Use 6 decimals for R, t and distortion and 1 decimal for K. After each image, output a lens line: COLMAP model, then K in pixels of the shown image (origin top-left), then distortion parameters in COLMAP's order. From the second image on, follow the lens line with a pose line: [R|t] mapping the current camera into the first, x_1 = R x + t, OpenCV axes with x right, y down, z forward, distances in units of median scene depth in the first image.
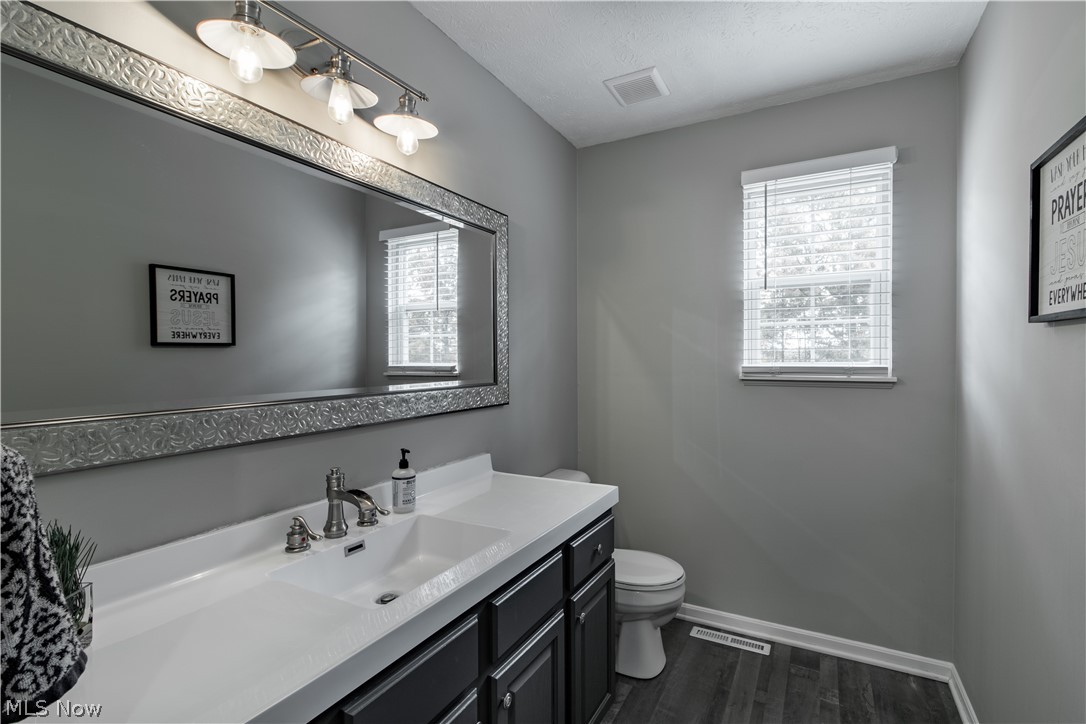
lens RADIAL K [[503.7, 0, 561.8], [0, 503.7, 361.9], [0, 0, 1]] dist [-0.001095, -0.000281]
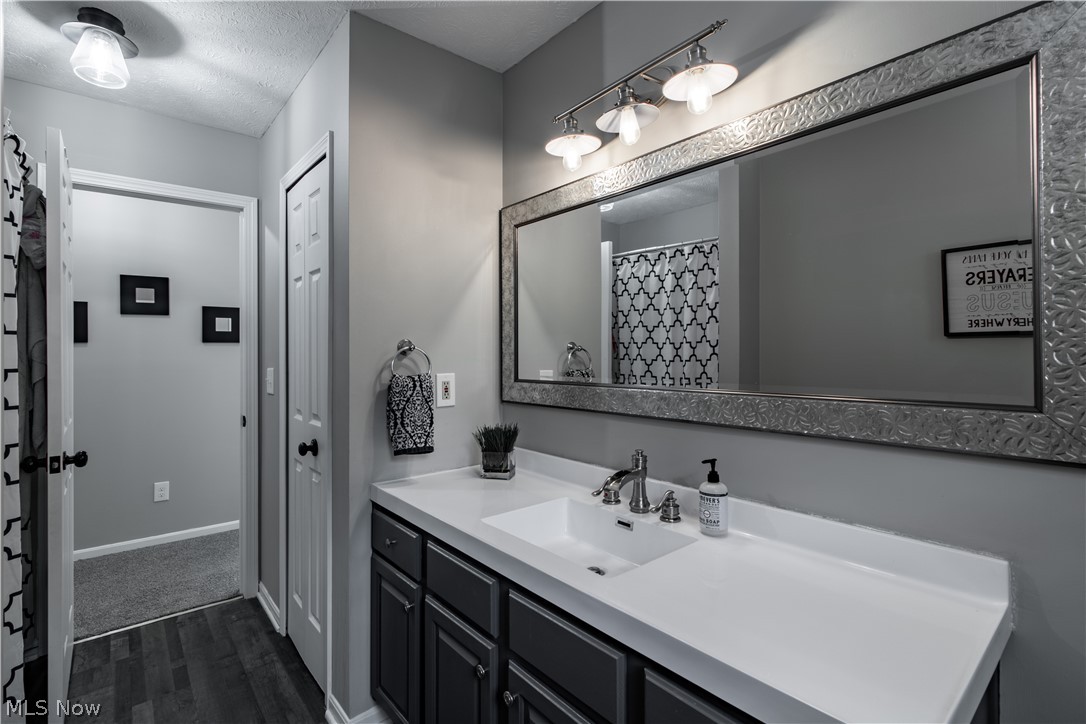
lens RADIAL K [[502.4, 0, 526.8], [0, 502.4, 343.3], [0, 0, 1]] dist [0.001559, 0.000226]
pose [[-0.392104, -0.014501, -0.919807, 0.352405], [-0.001218, 0.999883, -0.015244, -0.004420], [0.919920, -0.004857, -0.392076, 0.629553]]
